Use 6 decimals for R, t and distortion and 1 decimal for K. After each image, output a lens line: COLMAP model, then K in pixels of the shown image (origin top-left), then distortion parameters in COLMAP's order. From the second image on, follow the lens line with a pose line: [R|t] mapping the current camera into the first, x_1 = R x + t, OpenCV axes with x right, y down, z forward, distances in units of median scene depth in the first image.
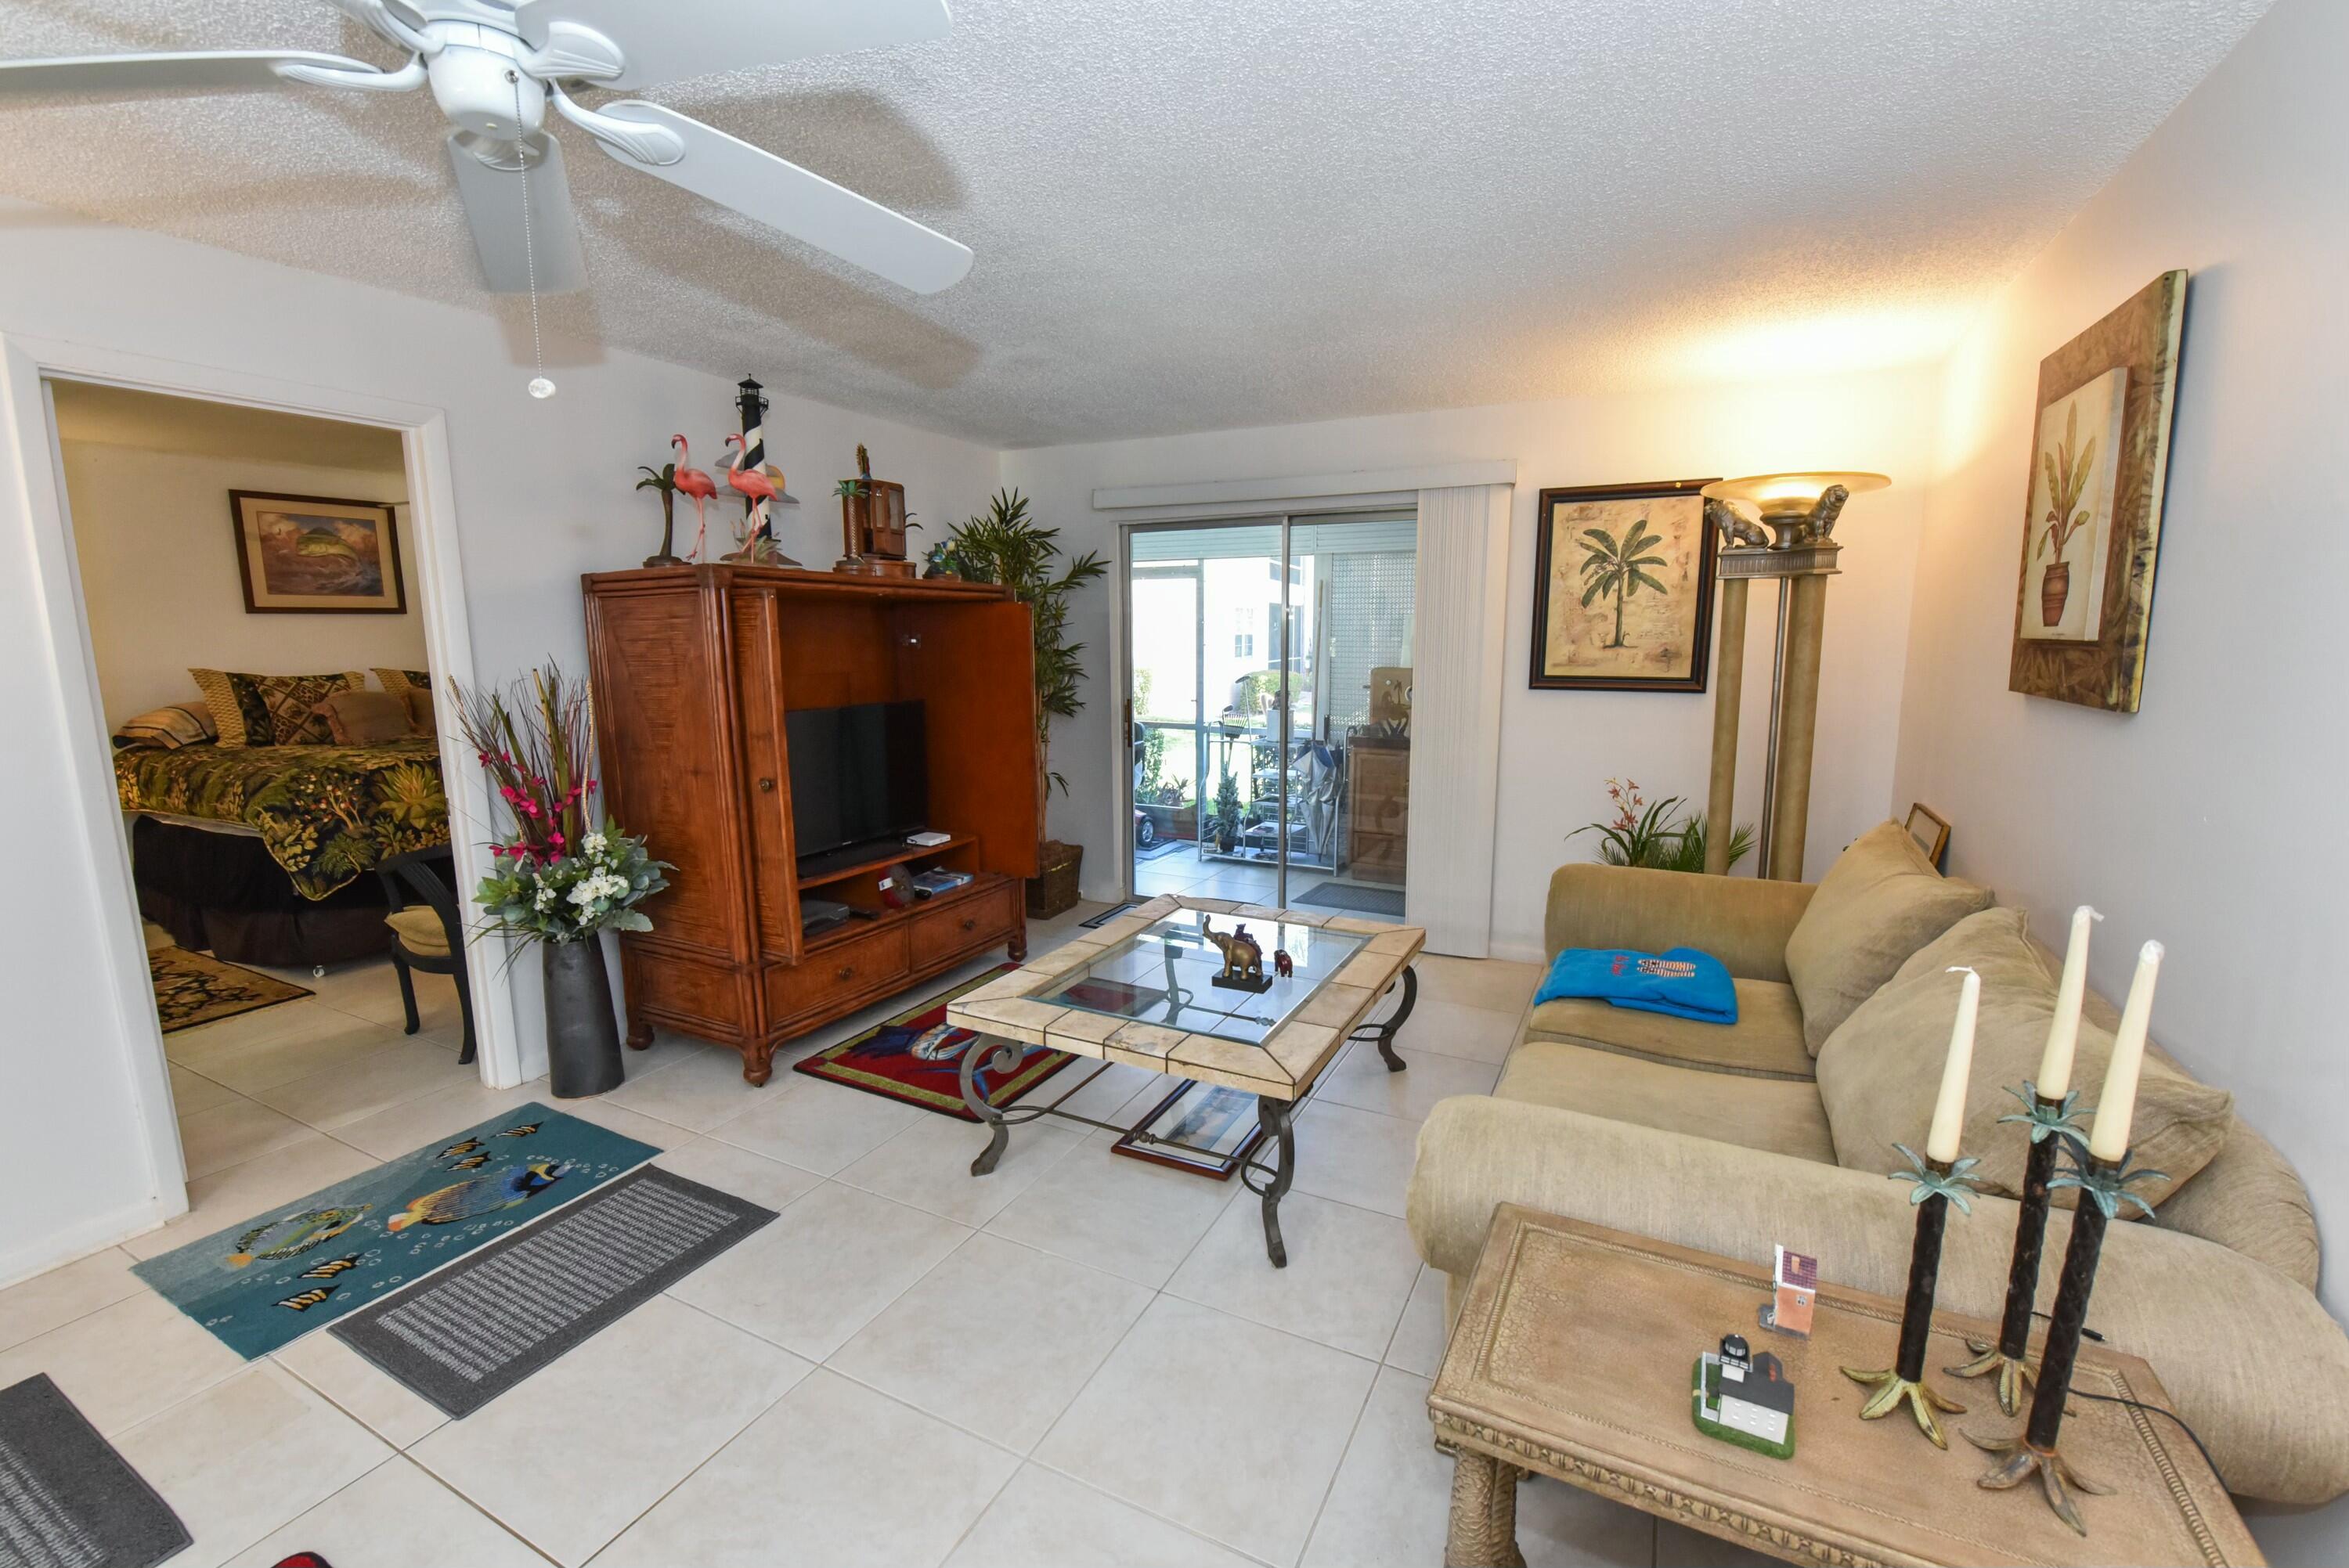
lens RADIAL K [[984.5, 0, 1174.5], [0, 984.5, 784.0], [0, 0, 1]] dist [-0.013203, -0.000456]
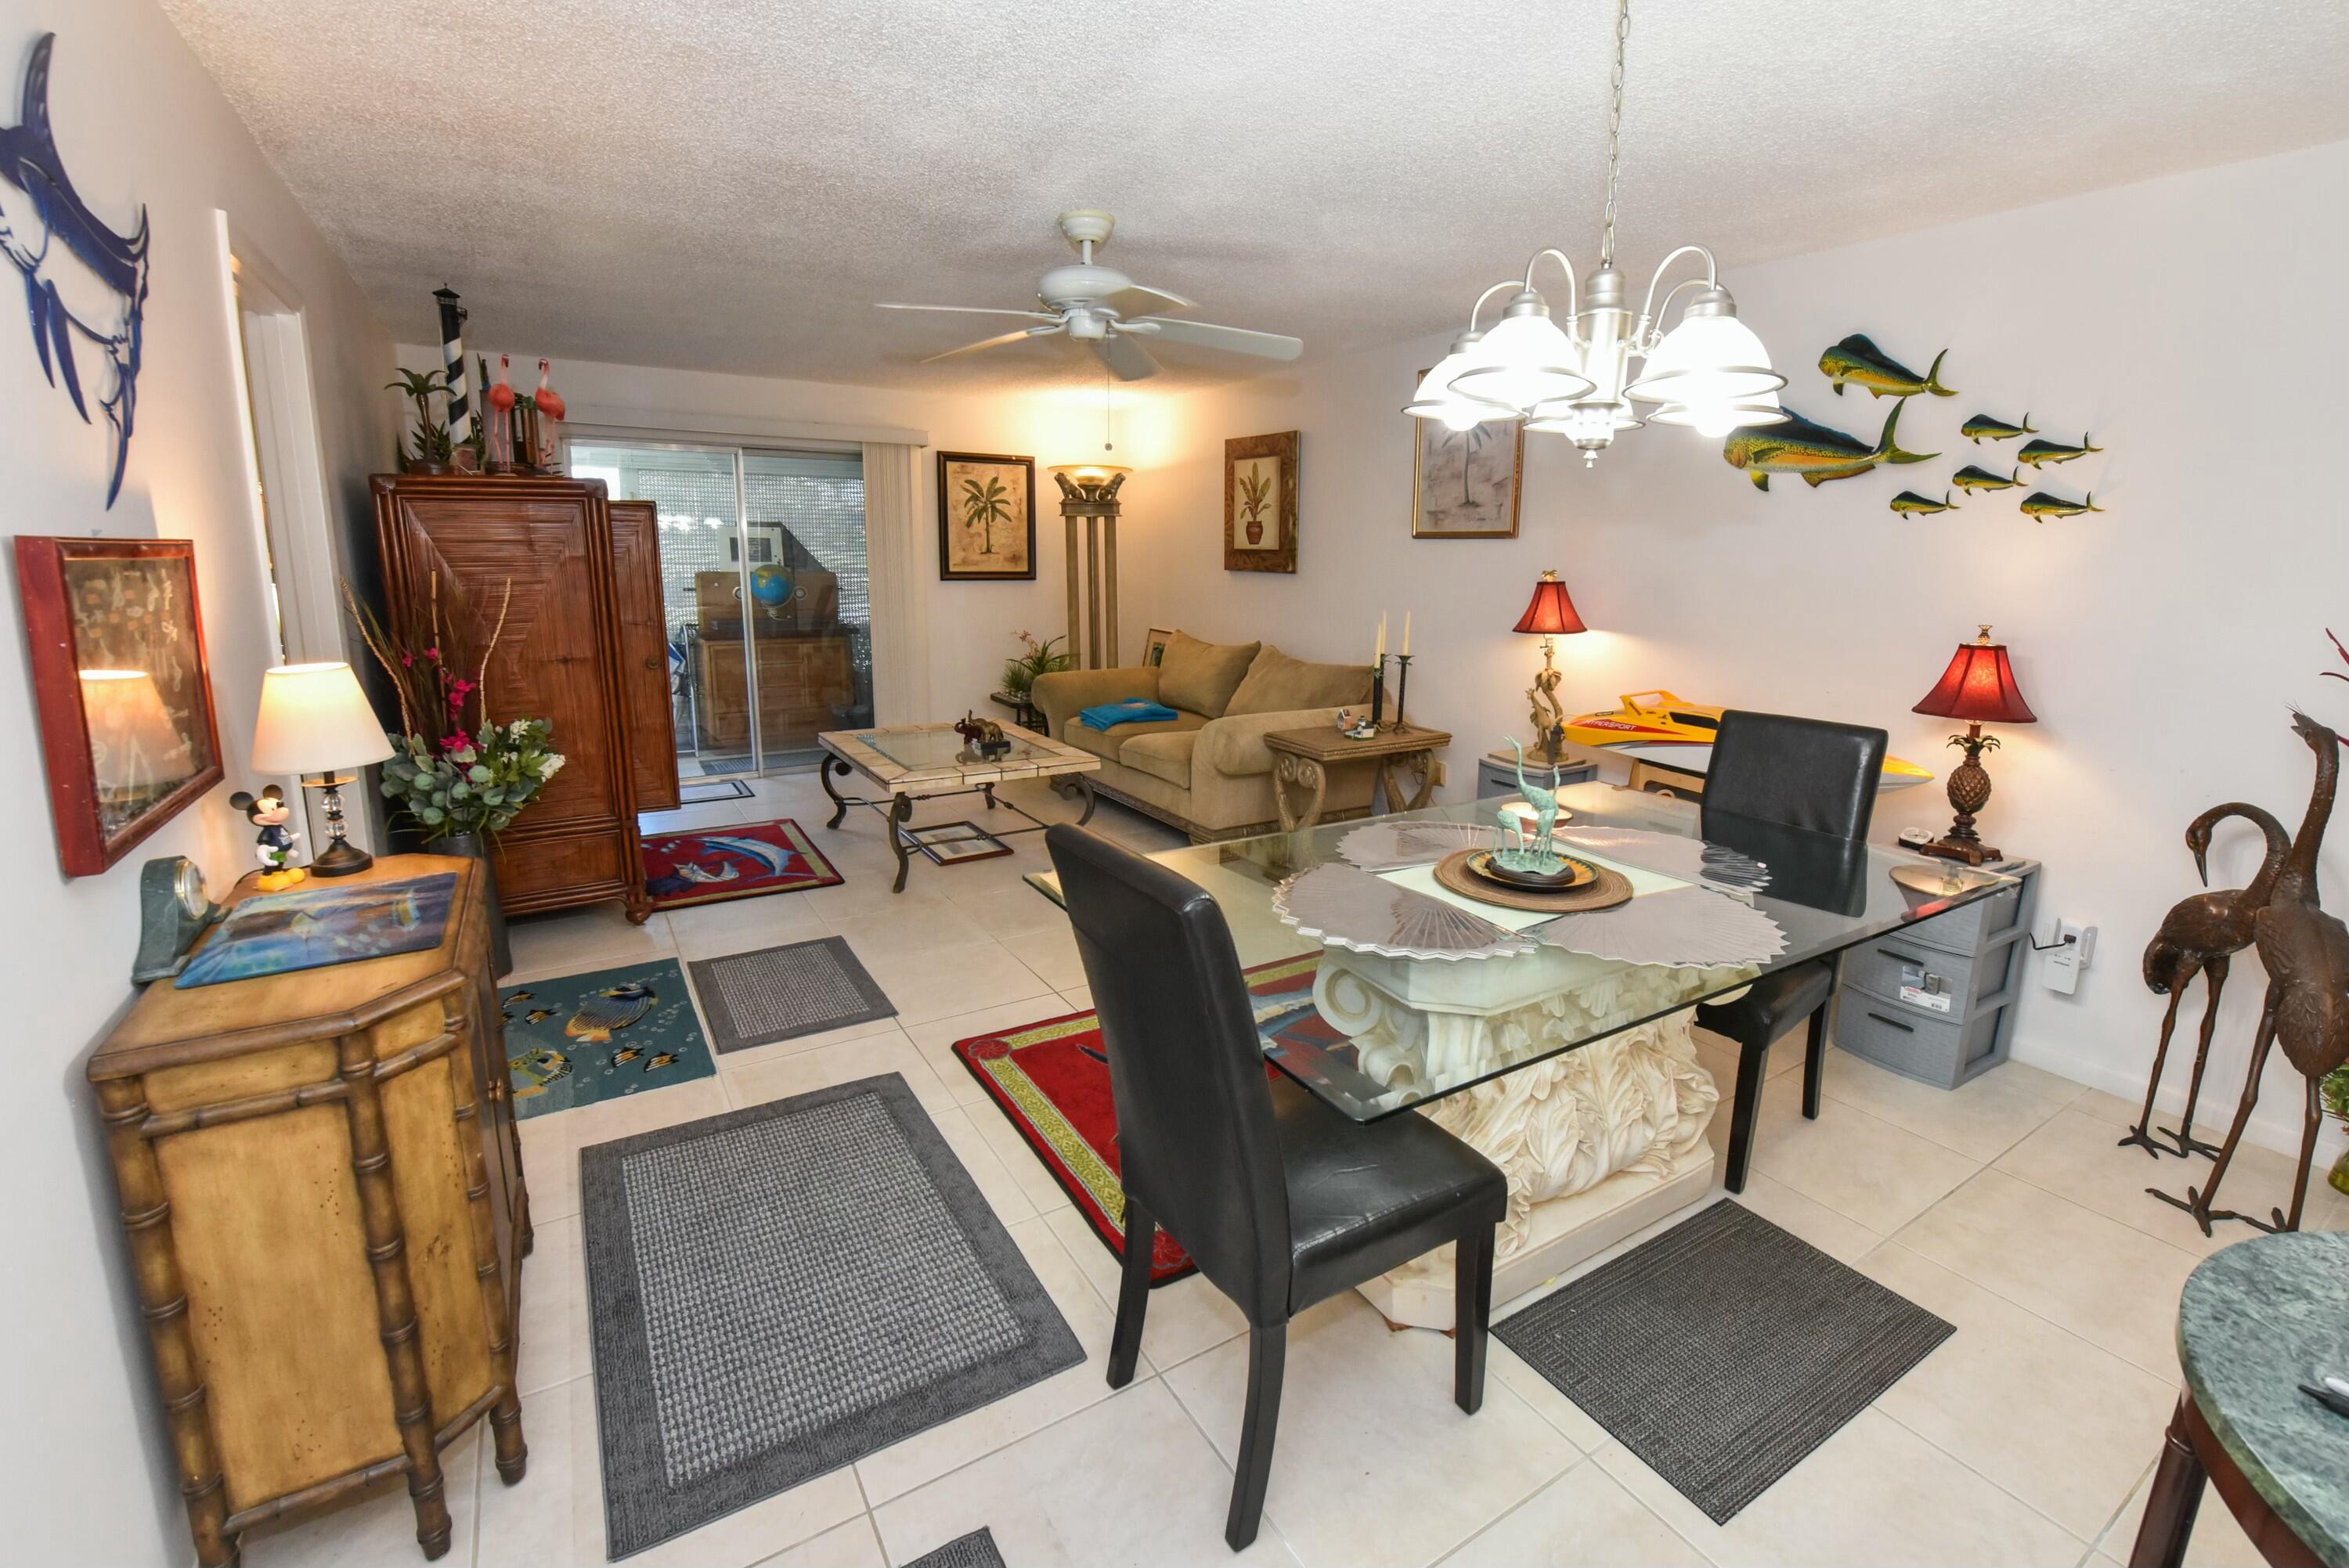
lens RADIAL K [[1015.2, 0, 1191.8], [0, 1015.2, 718.7], [0, 0, 1]] dist [-0.029719, -0.000191]
pose [[0.518110, -0.132230, 0.845031, -0.970872], [0.117066, 0.989643, 0.083083, 0.037608], [-0.847265, 0.055879, 0.528223, -0.186771]]
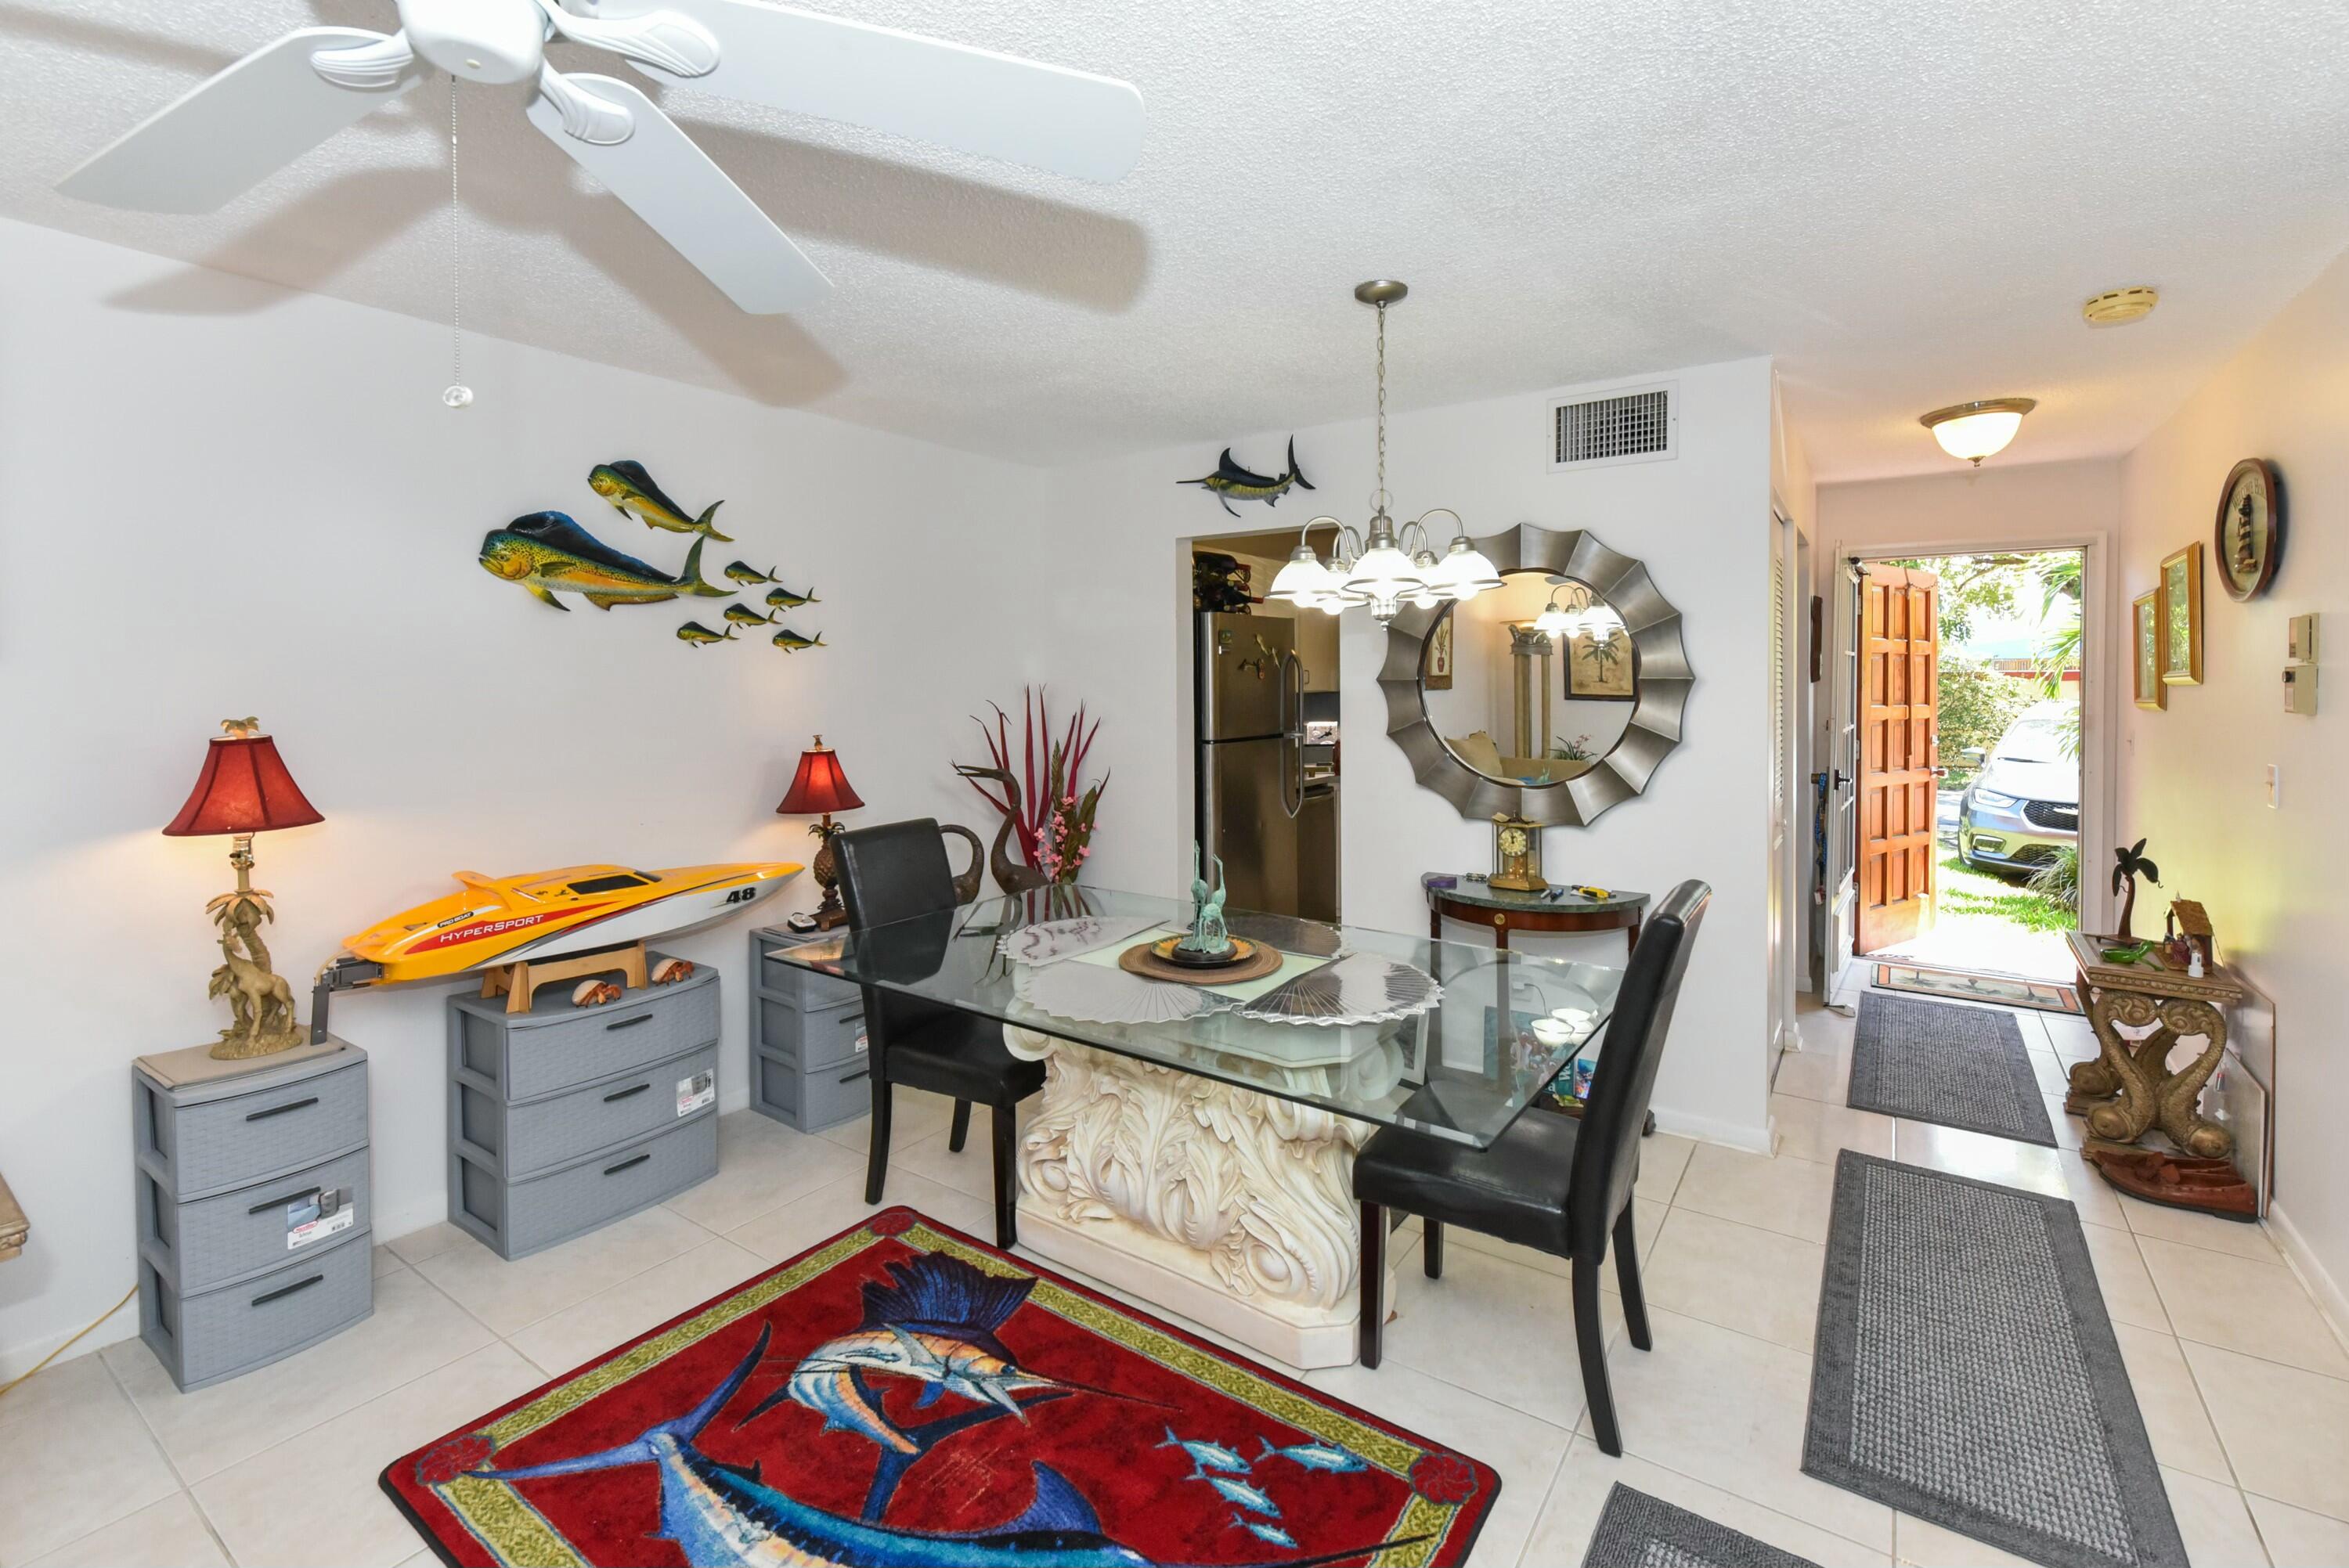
lens RADIAL K [[1039.3, 0, 1179.4], [0, 1039.3, 687.8], [0, 0, 1]] dist [-0.001279, -0.000237]
pose [[-0.991265, 0.007164, 0.131693, -0.460342], [0.028461, 0.986616, 0.160558, -0.094924], [-0.128780, 0.162903, -0.978201, 0.629948]]
